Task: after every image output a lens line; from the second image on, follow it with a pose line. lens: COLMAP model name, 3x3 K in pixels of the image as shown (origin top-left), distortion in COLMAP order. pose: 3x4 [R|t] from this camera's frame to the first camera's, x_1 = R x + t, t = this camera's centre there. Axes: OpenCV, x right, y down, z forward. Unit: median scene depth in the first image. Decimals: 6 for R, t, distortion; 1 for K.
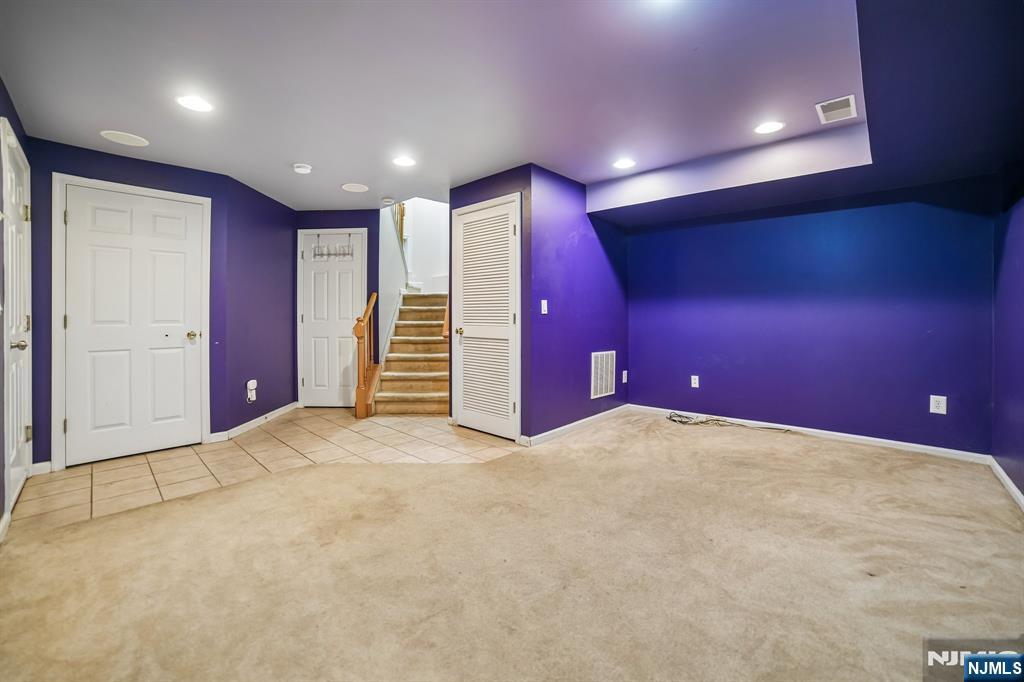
lens RADIAL K [[412.1, 0, 512.7], [0, 412.1, 315.4], [0, 0, 1]] dist [-0.091331, 0.030953]
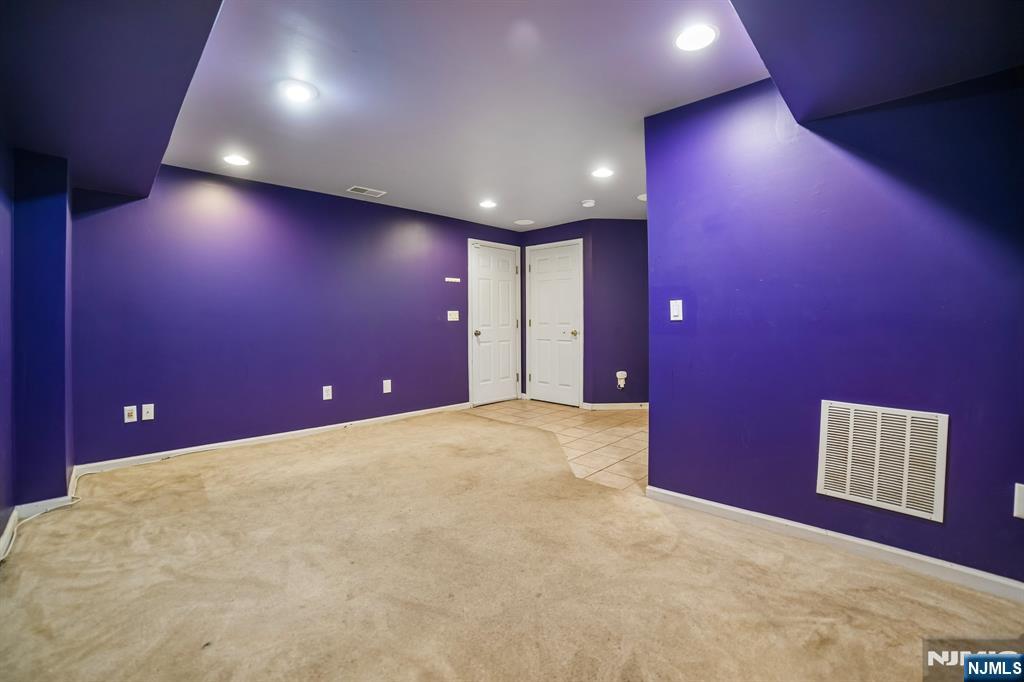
lens RADIAL K [[431.4, 0, 512.1], [0, 431.4, 323.6], [0, 0, 1]] dist [-0.113867, 0.035442]
pose [[0.002178, 0.014180, -0.999897, 0.883586], [0.000862, 0.999899, 0.014181, -0.009959], [0.999997, -0.000893, 0.002165, 0.820922]]
